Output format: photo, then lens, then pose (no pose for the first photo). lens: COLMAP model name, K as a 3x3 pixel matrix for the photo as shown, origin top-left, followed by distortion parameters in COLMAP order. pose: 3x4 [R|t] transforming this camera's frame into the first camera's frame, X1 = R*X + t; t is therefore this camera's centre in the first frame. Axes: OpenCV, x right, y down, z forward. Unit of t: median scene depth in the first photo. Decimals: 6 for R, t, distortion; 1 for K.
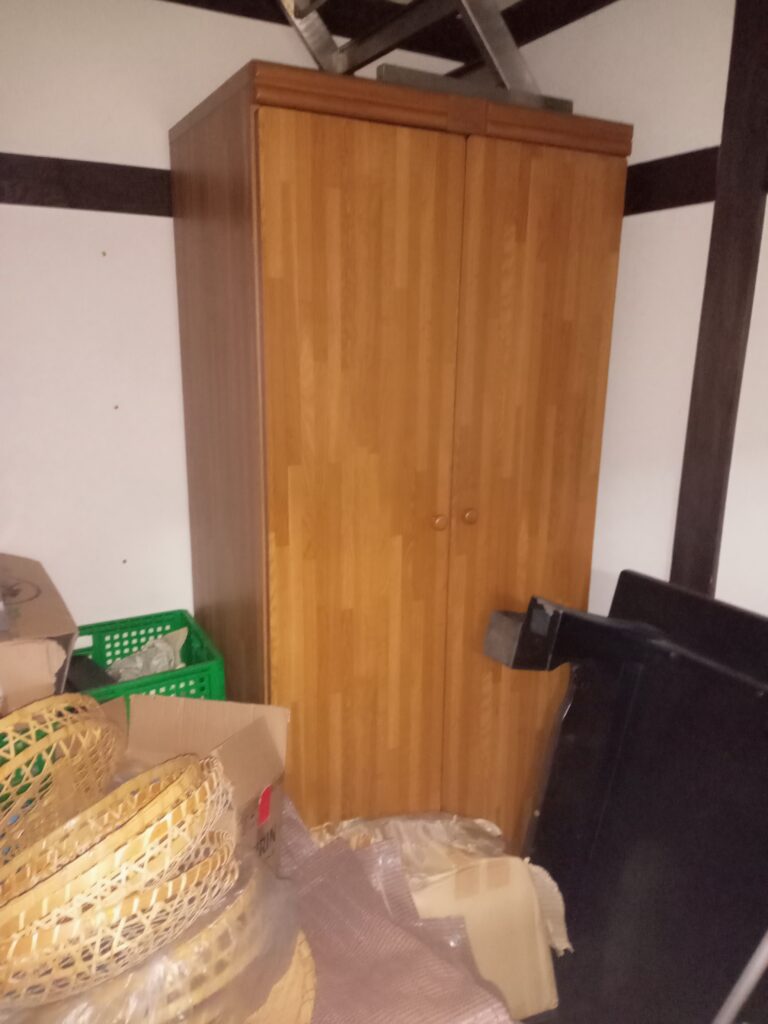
lens RADIAL K [[766.9, 0, 384.0], [0, 766.9, 512.0], [0, 0, 1]] dist [0.088389, -0.093208]
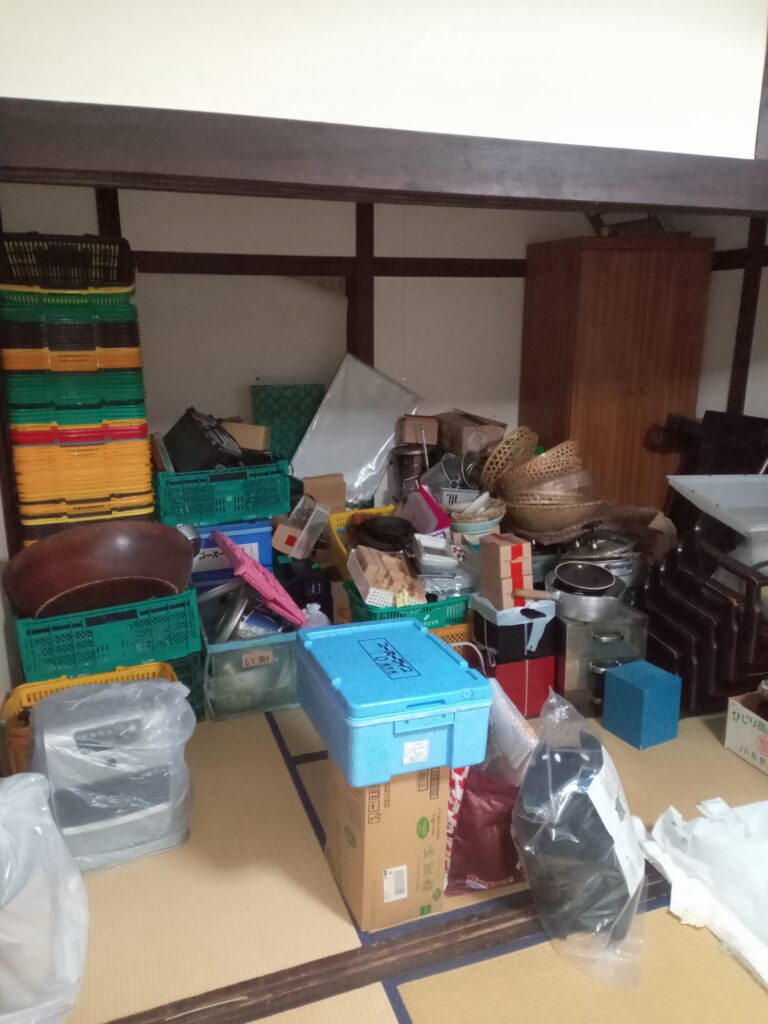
lens RADIAL K [[766.9, 0, 384.0], [0, 766.9, 512.0], [0, 0, 1]] dist [0.088389, -0.093208]
pose [[0.990059, 0.022284, -0.138875, -0.380059], [-0.025037, 0.999522, -0.018111, 0.478673], [0.138405, 0.021408, 0.990144, -1.669334]]
